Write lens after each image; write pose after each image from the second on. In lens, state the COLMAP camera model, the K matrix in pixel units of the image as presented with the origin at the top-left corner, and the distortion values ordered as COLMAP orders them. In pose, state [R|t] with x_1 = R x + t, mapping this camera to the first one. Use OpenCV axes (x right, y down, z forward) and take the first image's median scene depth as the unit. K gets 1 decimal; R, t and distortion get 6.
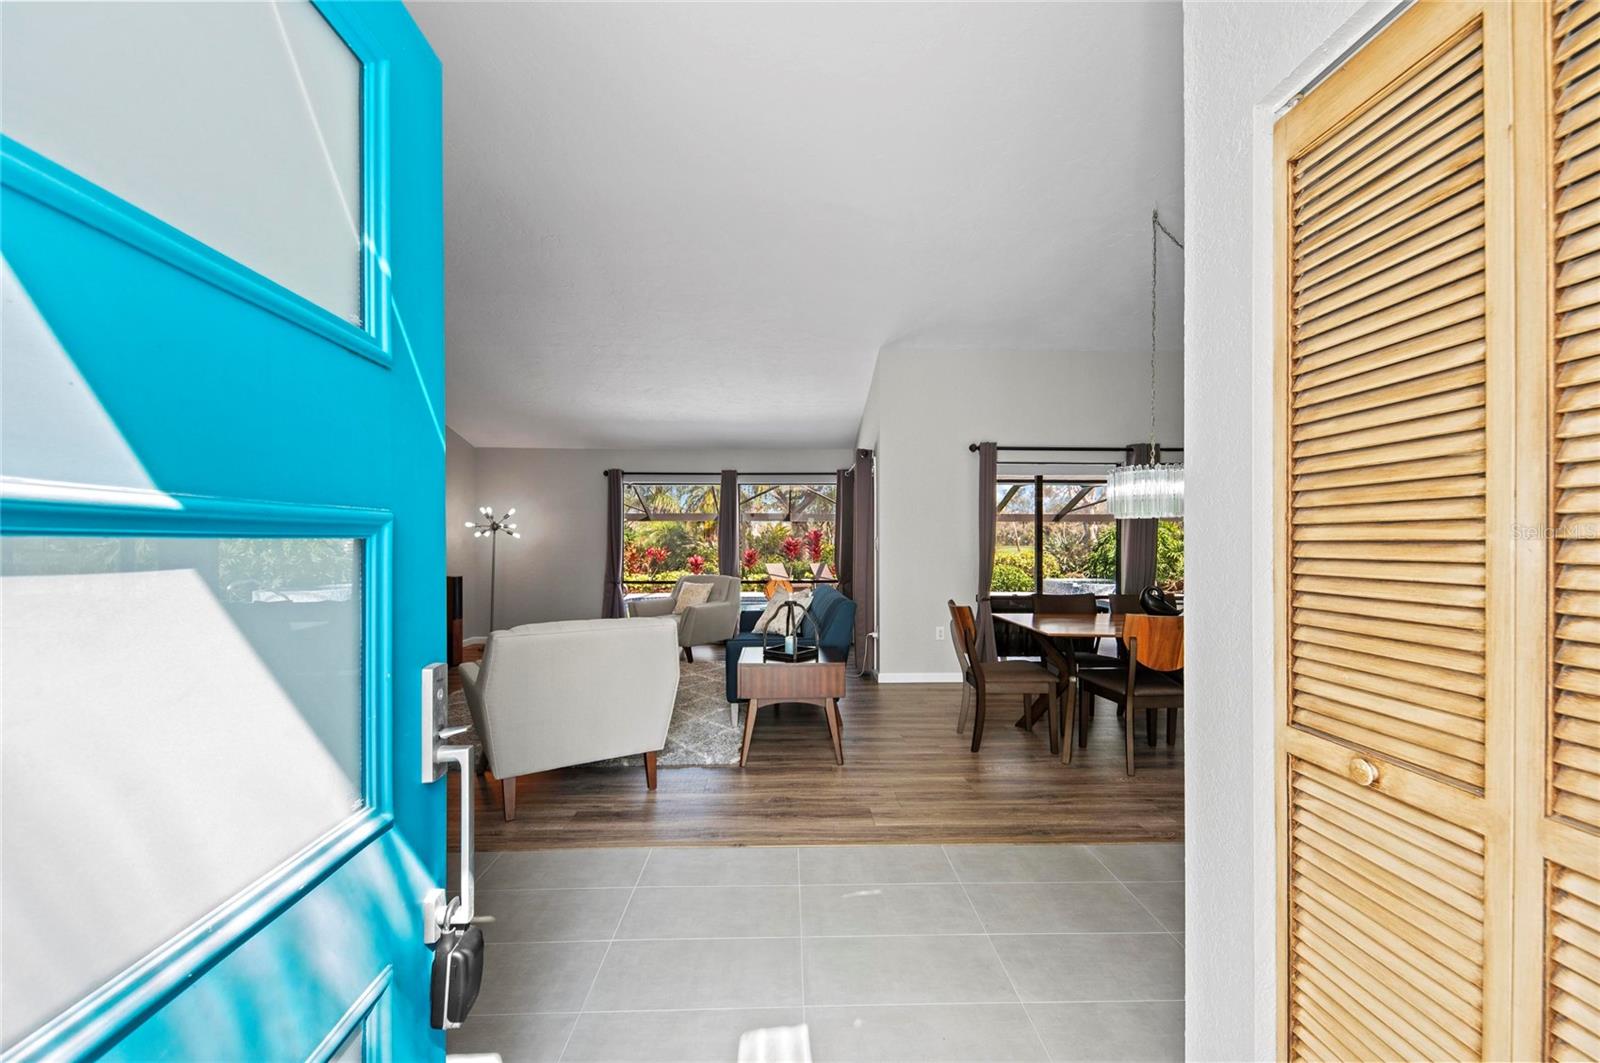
lens RADIAL K [[627.3, 0, 807.9], [0, 627.3, 544.4], [0, 0, 1]] dist [0.017233, -0.008154]
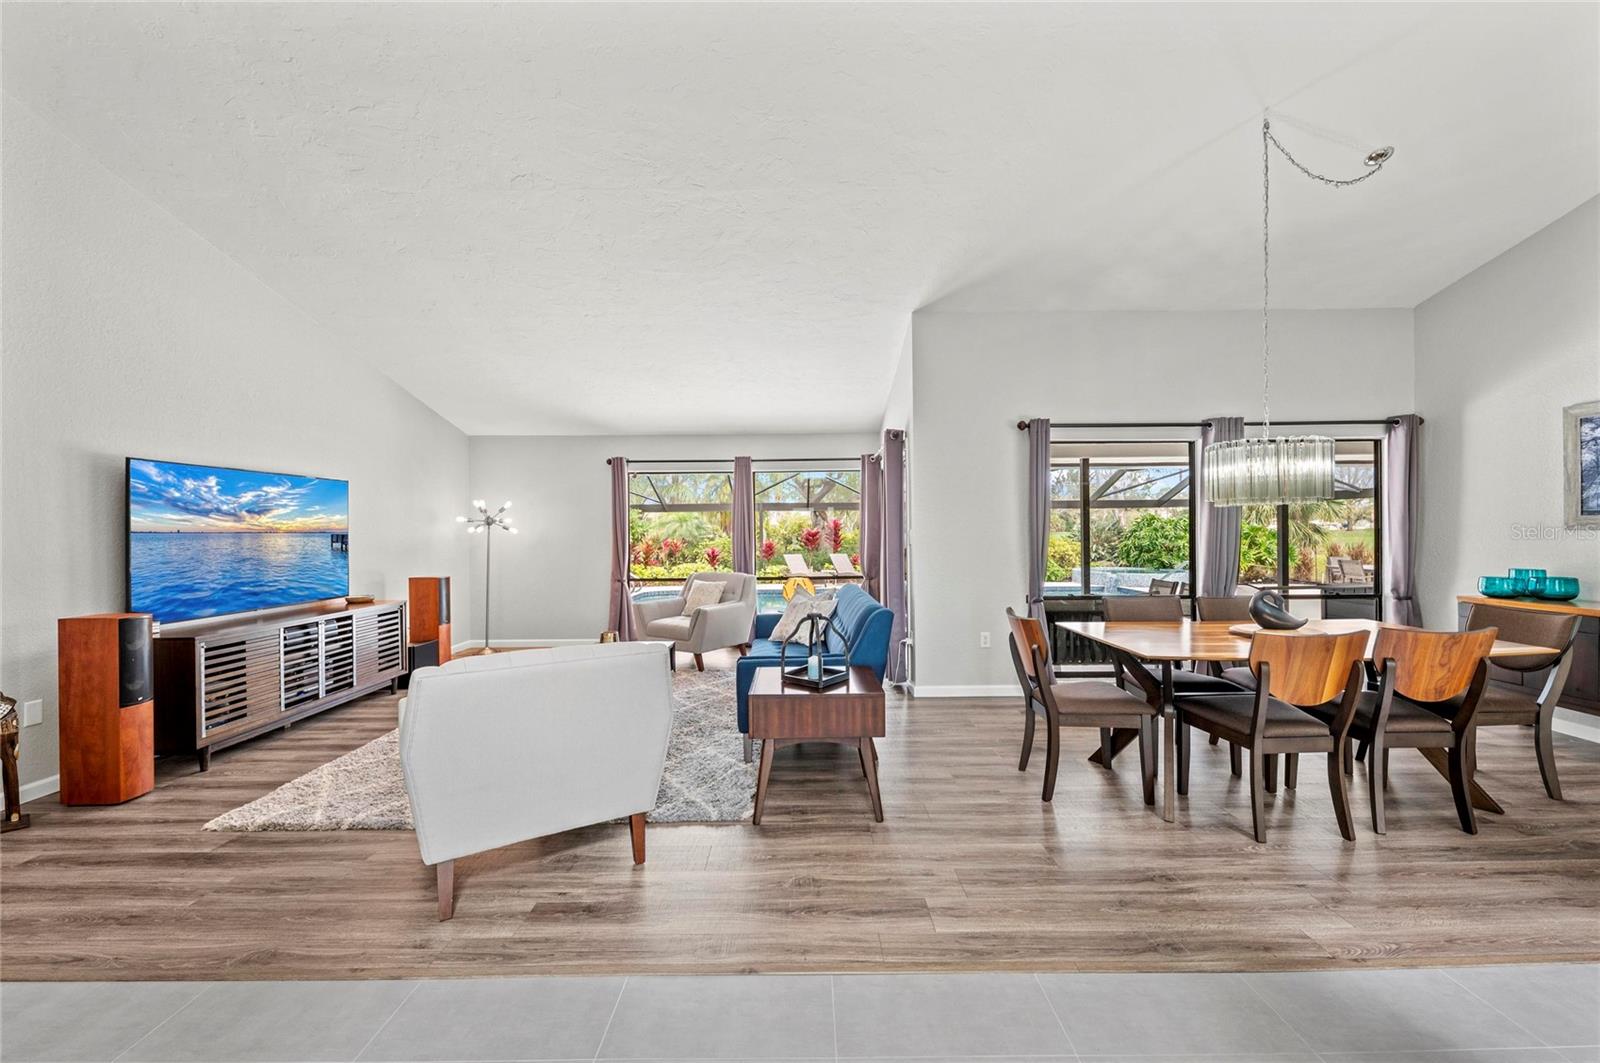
lens RADIAL K [[620.6, 0, 809.0], [0, 620.6, 533.5], [0, 0, 1]] dist [0.017953, -0.008202]
pose [[0.999584, -0.009634, -0.027181, -0.011162], [0.009666, 0.999953, 0.001069, -0.012599], [0.027169, -0.001331, 0.999630, 0.190442]]
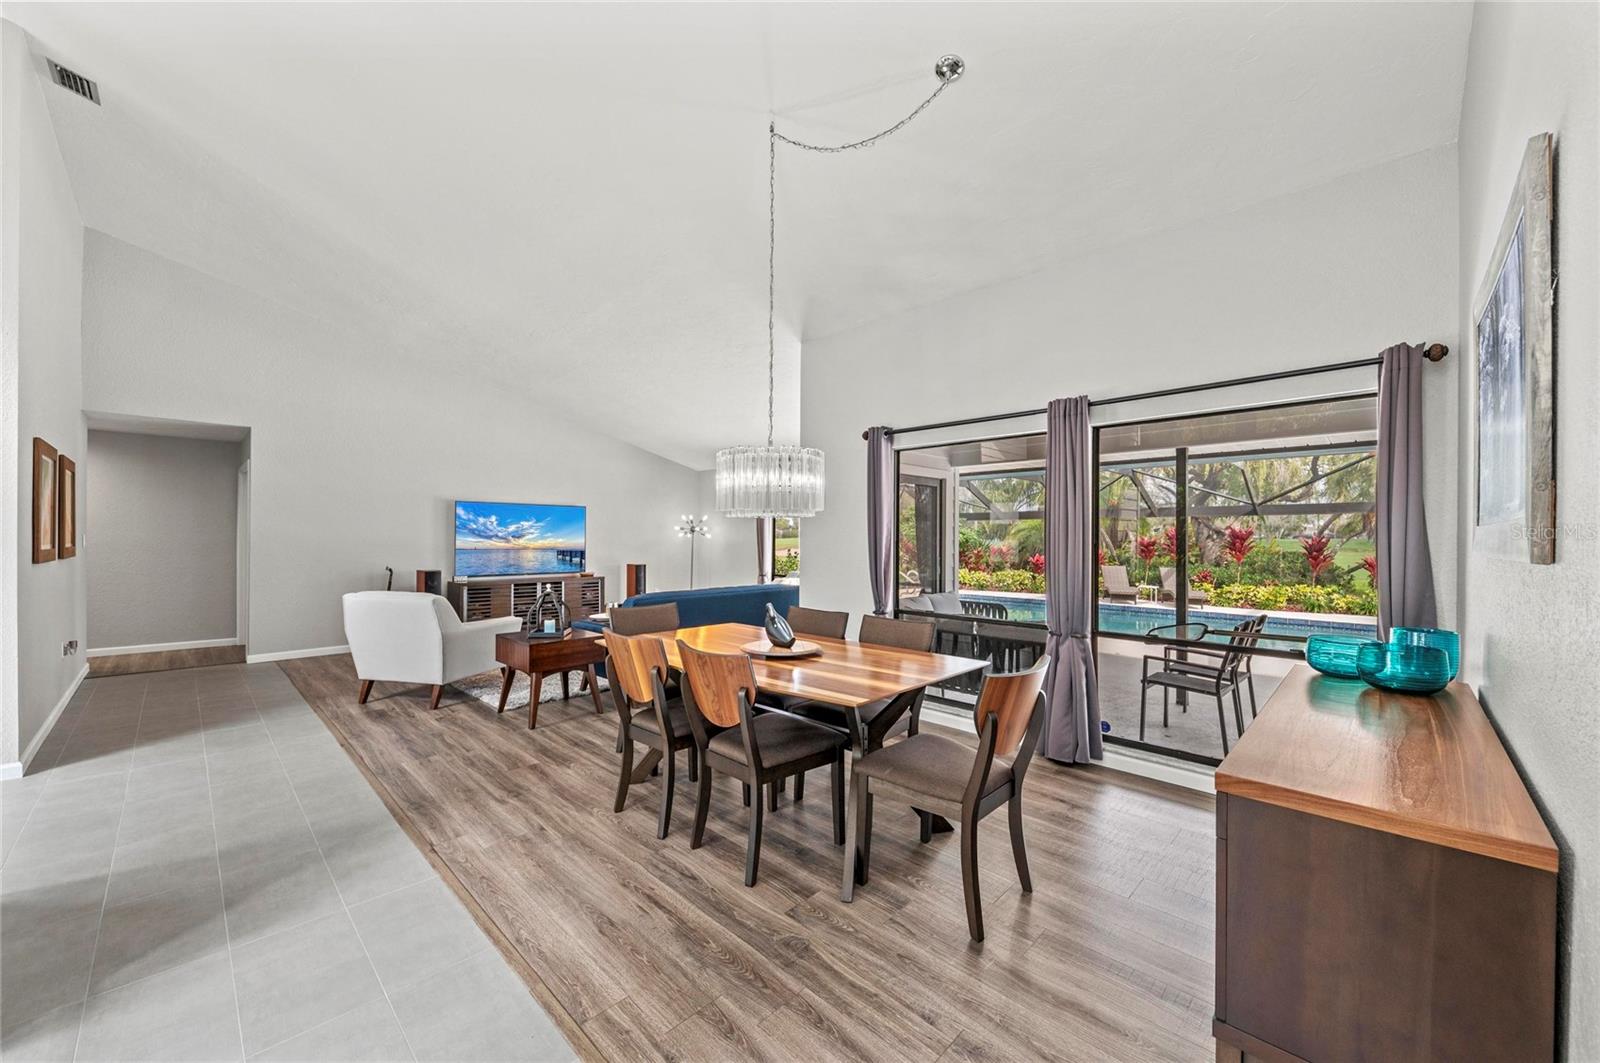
lens RADIAL K [[594.4, 0, 808.9], [0, 594.4, 538.5], [0, 0, 1]] dist [0.025418, -0.013061]
pose [[0.700237, 0.003977, -0.713899, 1.111223], [-0.006570, 0.999978, -0.000873, -0.017210], [0.713880, 0.005302, 0.700248, 0.510369]]
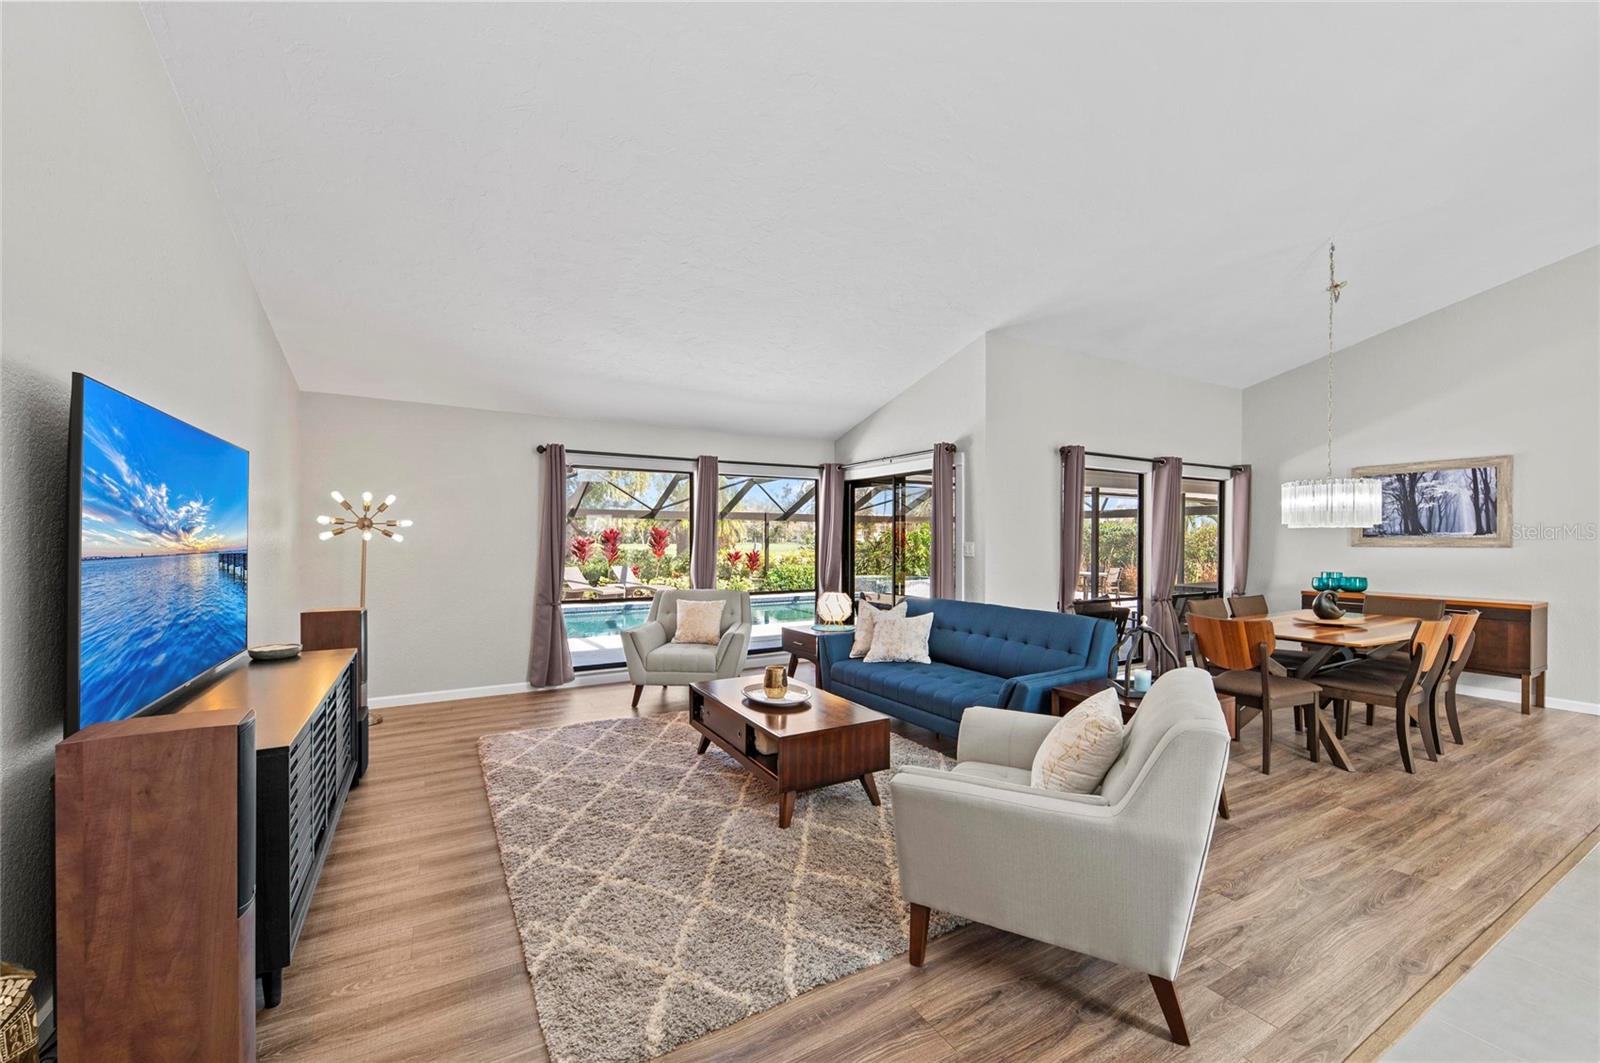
lens RADIAL K [[627.3, 0, 807.9], [0, 627.3, 544.4], [0, 0, 1]] dist [0.017233, -0.008154]
pose [[0.882472, -0.003126, 0.470355, -0.749927], [0.000805, 0.999986, 0.005136, -0.020142], [-0.470365, -0.004154, 0.882462, 0.460096]]
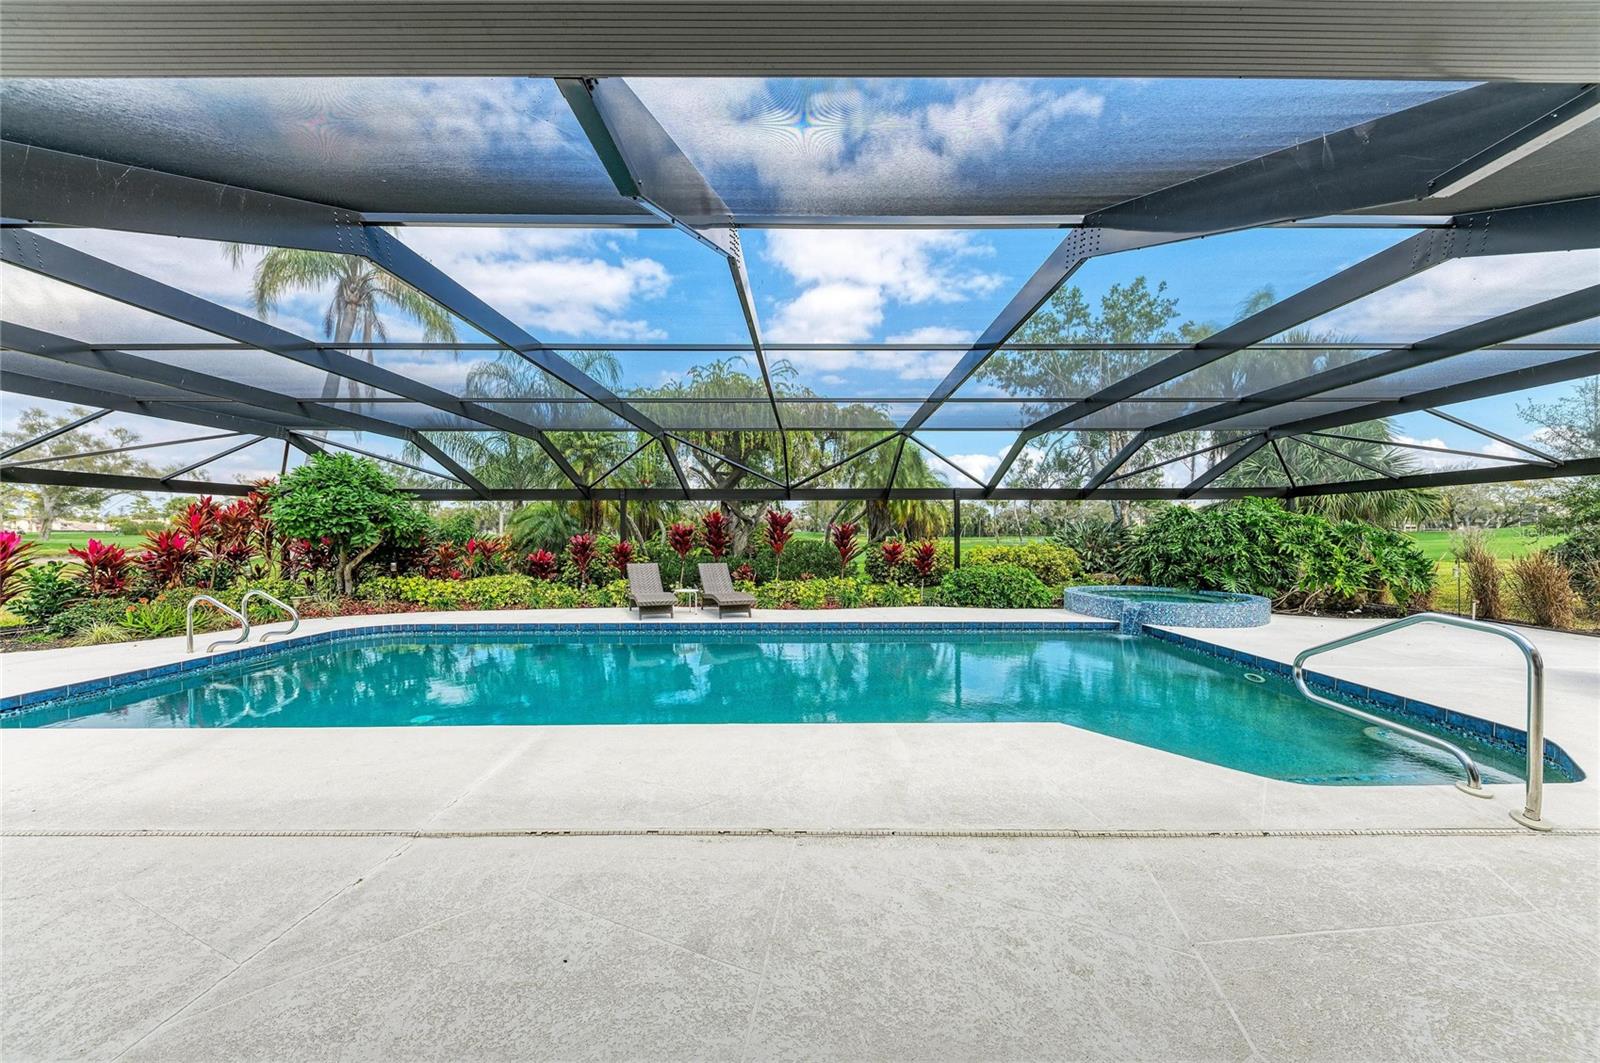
lens RADIAL K [[558.5, 0, 813.0], [0, 558.5, 536.2], [0, 0, 1]] dist [0.012664, -0.007411]
pose [[0.999625, -0.000260, -0.027365, 0.620715], [0.000317, 0.999998, 0.002094, 0.010570], [0.027365, -0.002102, 0.999623, 1.976609]]
